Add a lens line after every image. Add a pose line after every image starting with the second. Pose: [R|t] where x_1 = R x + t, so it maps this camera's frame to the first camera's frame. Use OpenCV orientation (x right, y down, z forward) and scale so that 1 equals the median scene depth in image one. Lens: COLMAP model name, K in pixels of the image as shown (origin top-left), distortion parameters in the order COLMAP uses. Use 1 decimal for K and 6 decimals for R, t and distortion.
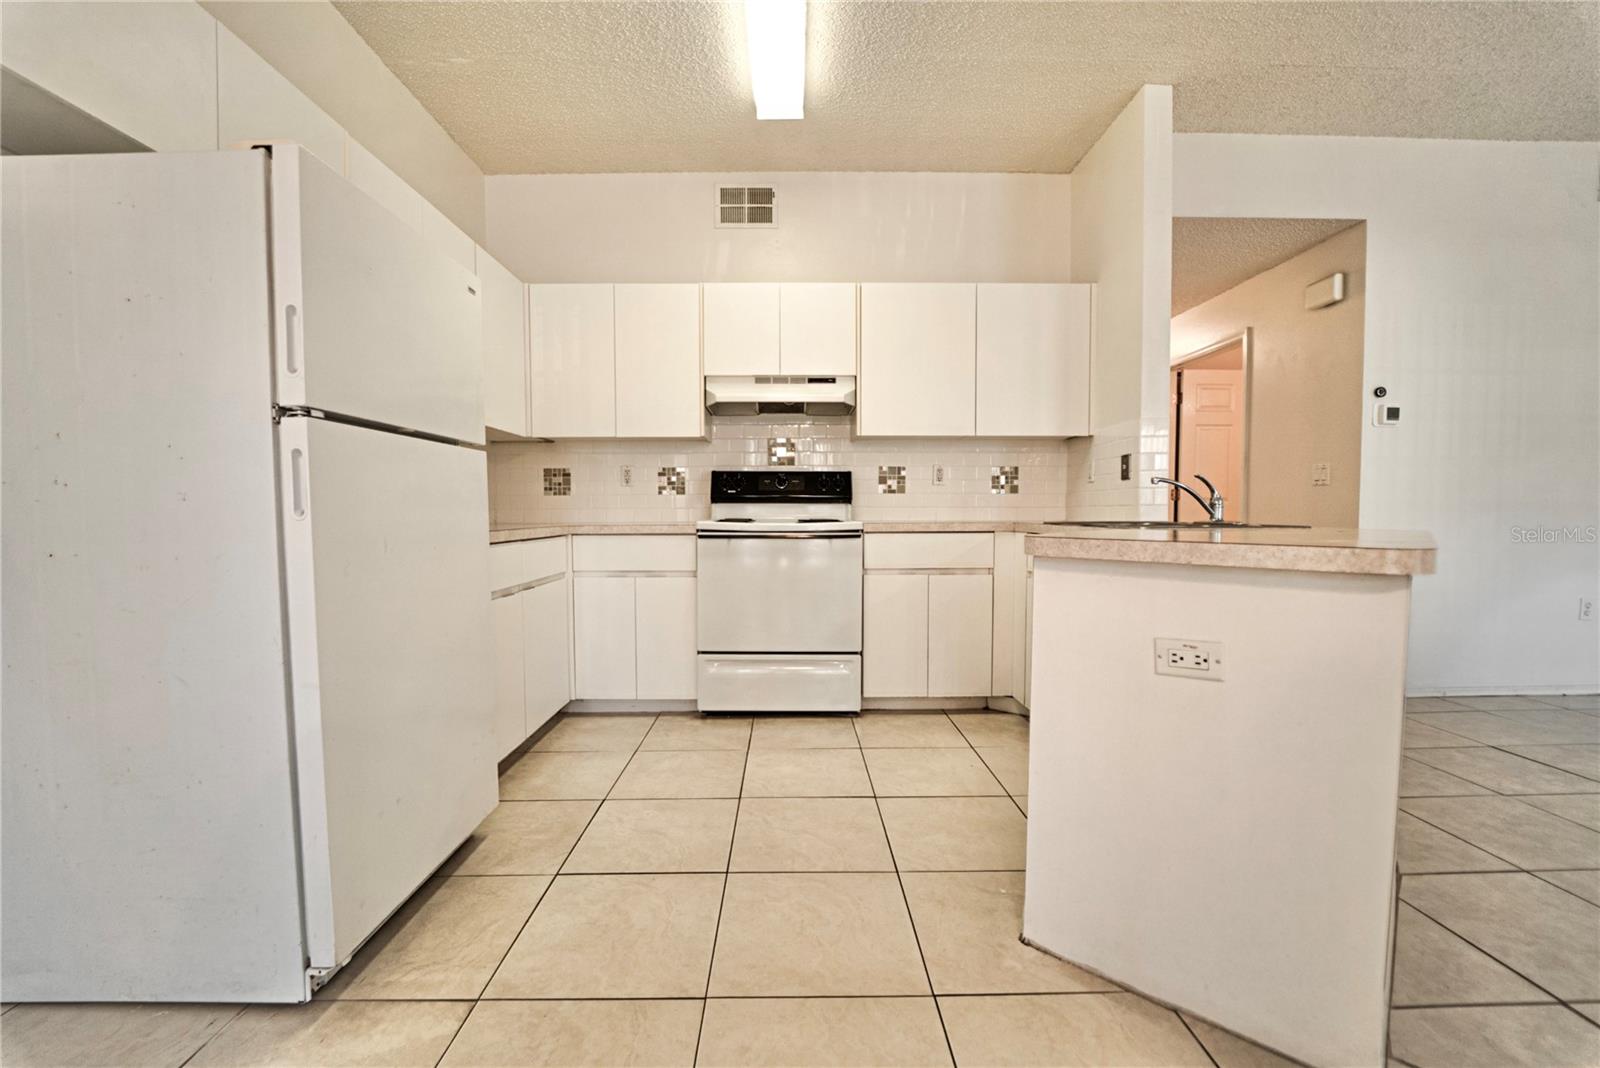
lens RADIAL K [[656.7, 0, 797.9], [0, 656.7, 540.9], [0, 0, 1]] dist [-0.023579, 0.000477]
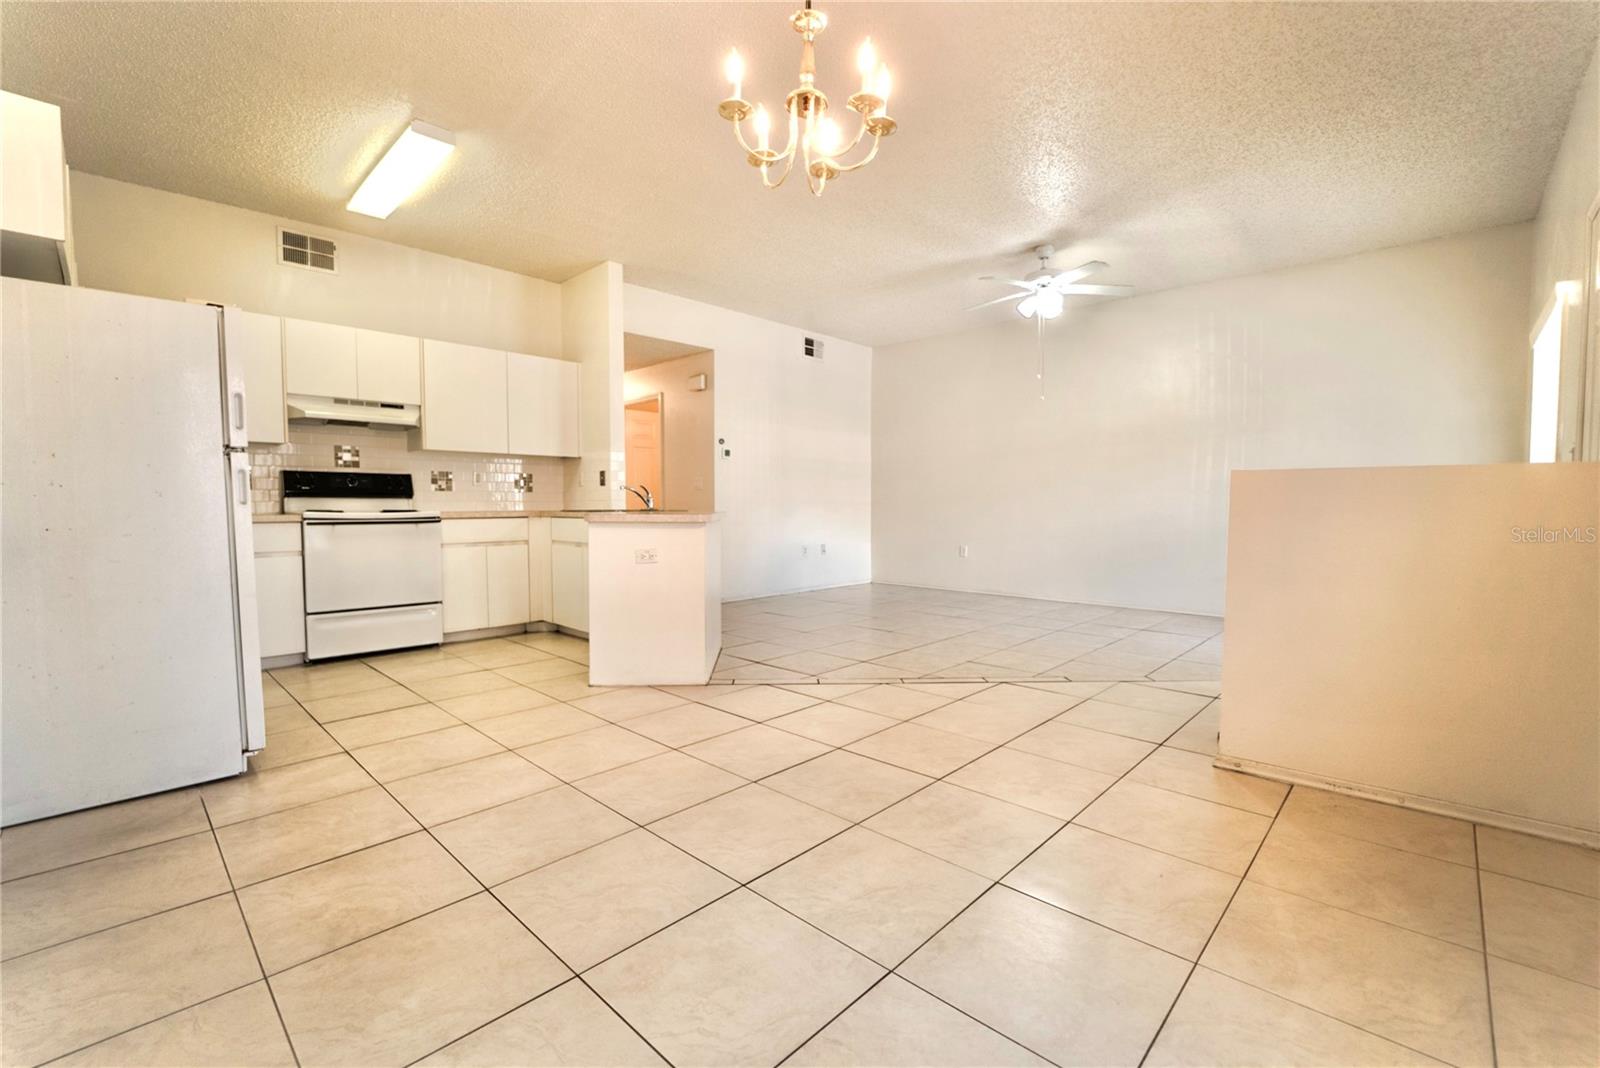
lens RADIAL K [[681.9, 0, 783.0], [0, 681.9, 534.9], [0, 0, 1]] dist [-0.019413, 0.000441]
pose [[0.713618, -0.031026, 0.699848, -0.368842], [0.032398, 0.999411, 0.011272, 0.027579], [-0.699786, 0.014630, 0.714203, -0.538673]]
